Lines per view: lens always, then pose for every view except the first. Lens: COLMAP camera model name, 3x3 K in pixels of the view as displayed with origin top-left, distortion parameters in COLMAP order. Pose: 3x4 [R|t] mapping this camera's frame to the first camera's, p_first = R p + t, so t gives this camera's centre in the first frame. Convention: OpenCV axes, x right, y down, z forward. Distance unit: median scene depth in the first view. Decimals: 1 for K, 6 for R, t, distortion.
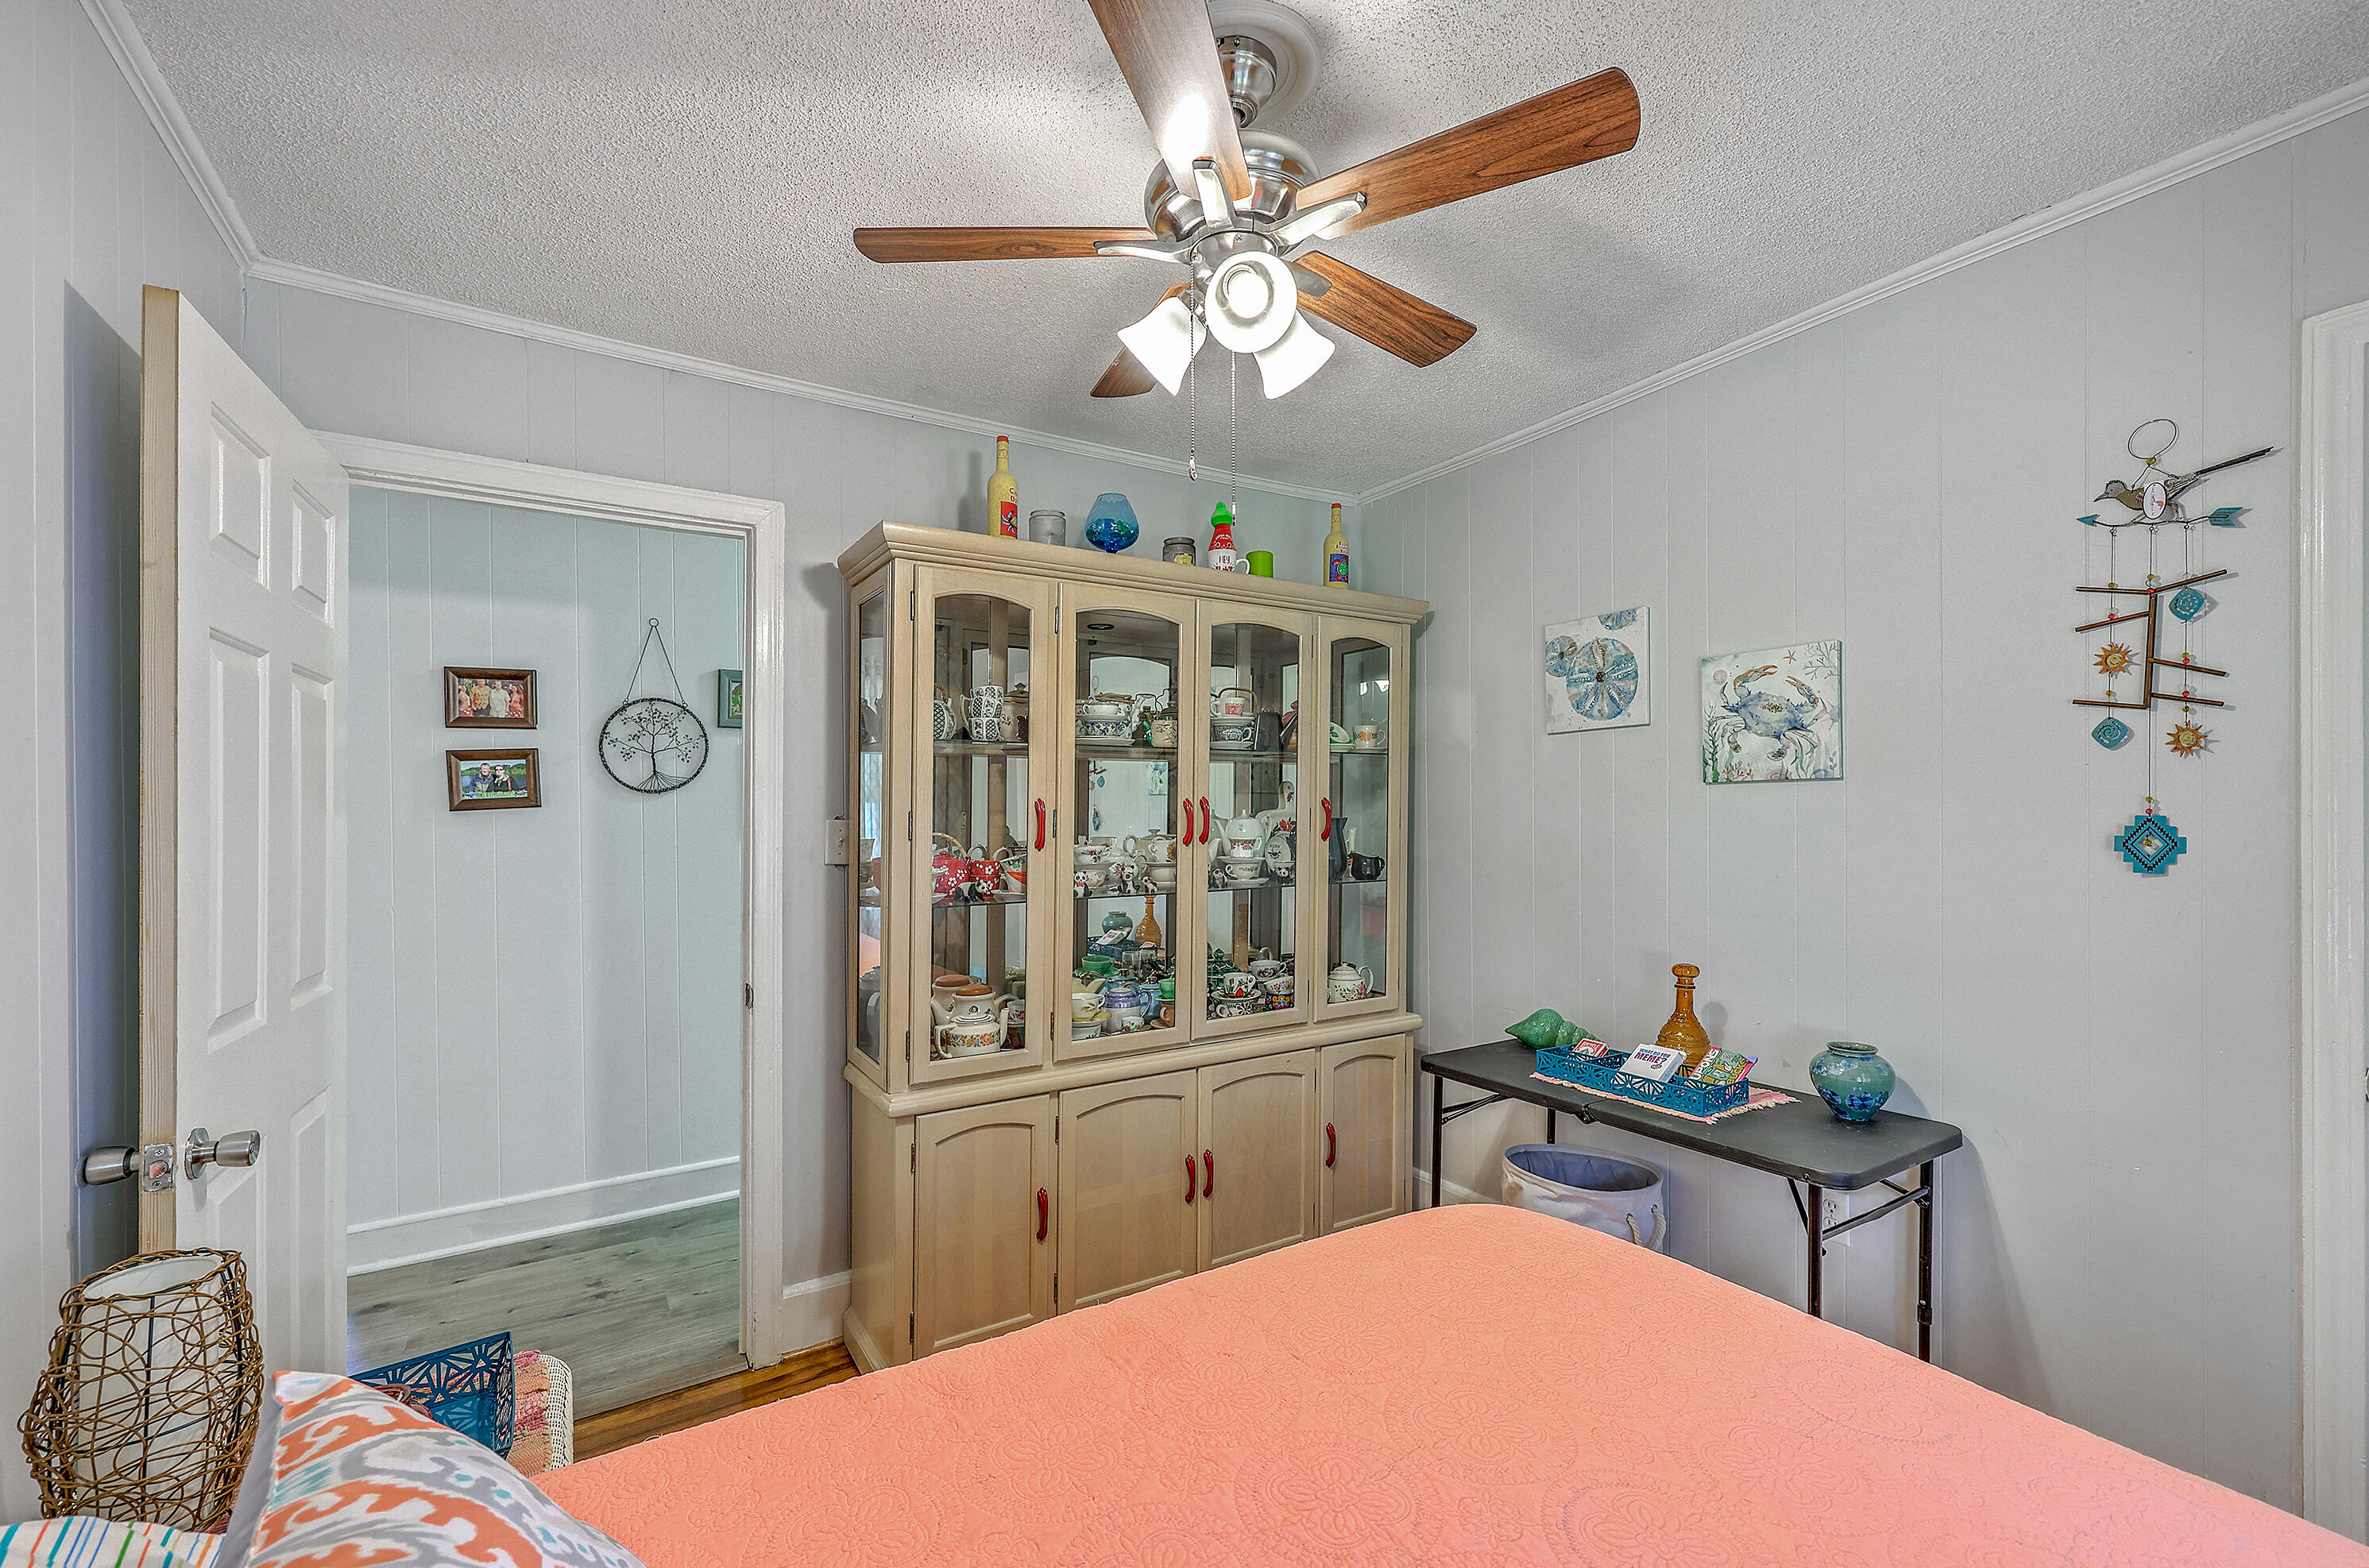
lens RADIAL K [[982.4, 0, 1182.7], [0, 982.4, 813.9], [0, 0, 1]] dist [0.000232, 0.000124]
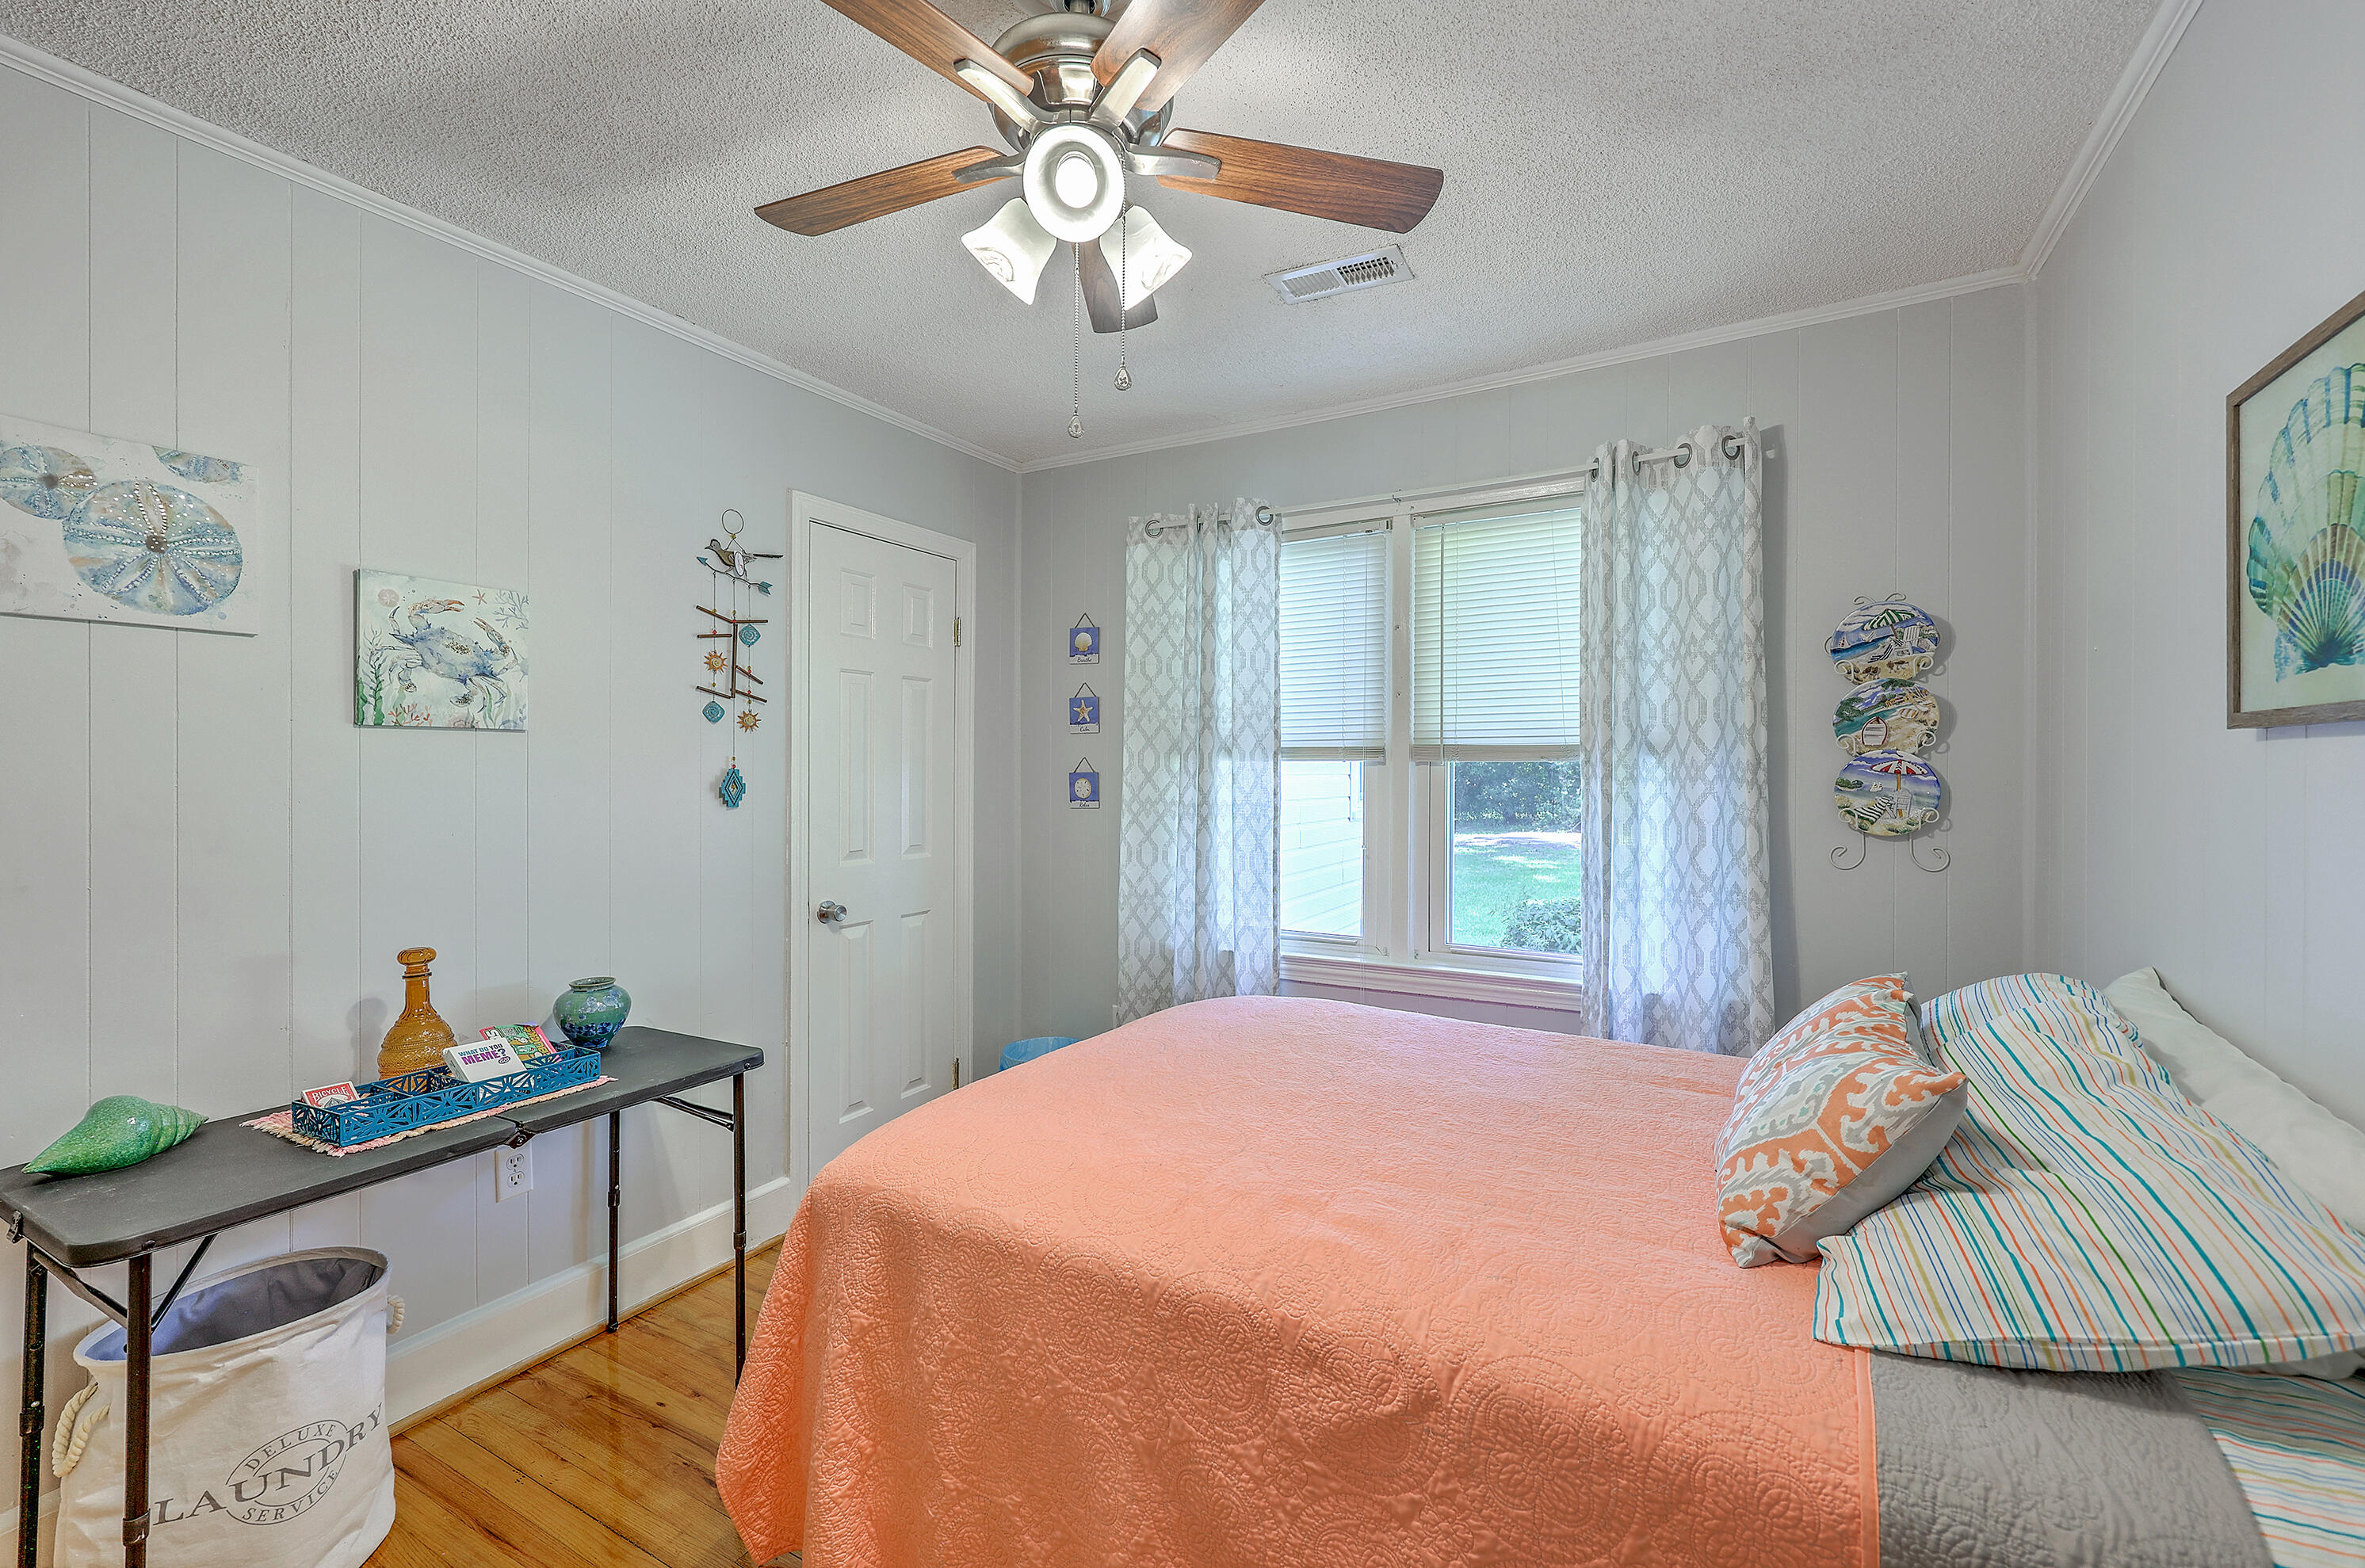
lens RADIAL K [[982.9, 0, 1182.5], [0, 982.9, 784.0], [0, 0, 1]] dist [-0.000459, -0.000059]
pose [[-0.479963, 0.001391, 0.877288, -0.526512], [0.005849, 0.999982, 0.001615, 0.020302], [-0.877269, 0.005907, -0.479962, 0.865668]]
